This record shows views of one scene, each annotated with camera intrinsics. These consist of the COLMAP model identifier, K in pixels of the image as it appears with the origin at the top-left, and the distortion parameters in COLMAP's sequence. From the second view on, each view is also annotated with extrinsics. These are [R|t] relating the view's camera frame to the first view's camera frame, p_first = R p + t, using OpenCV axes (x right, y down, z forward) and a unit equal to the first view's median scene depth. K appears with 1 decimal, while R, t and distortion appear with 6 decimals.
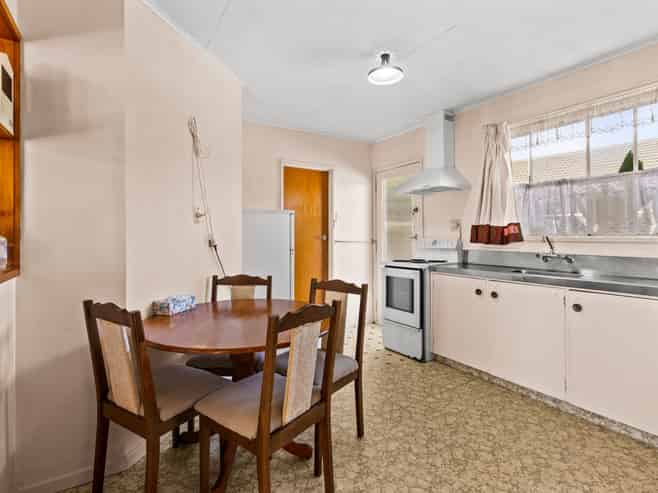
lens RADIAL K [[332.4, 0, 323.9], [0, 332.4, 236.1], [0, 0, 1]] dist [0.001749, 0.000037]
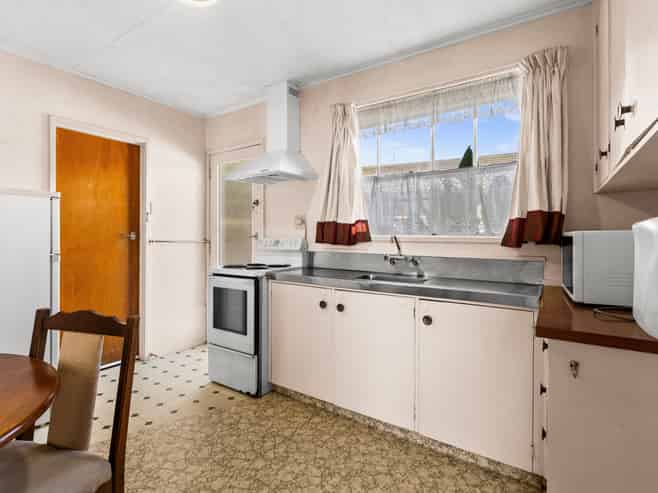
lens RADIAL K [[332.4, 0, 323.9], [0, 332.4, 236.1], [0, 0, 1]] dist [0.001749, 0.000037]
pose [[0.915672, 0.007092, 0.401864, 0.132198], [-0.007028, 0.999974, -0.001634, 0.003999], [-0.401866, -0.001328, 0.915698, 0.243625]]
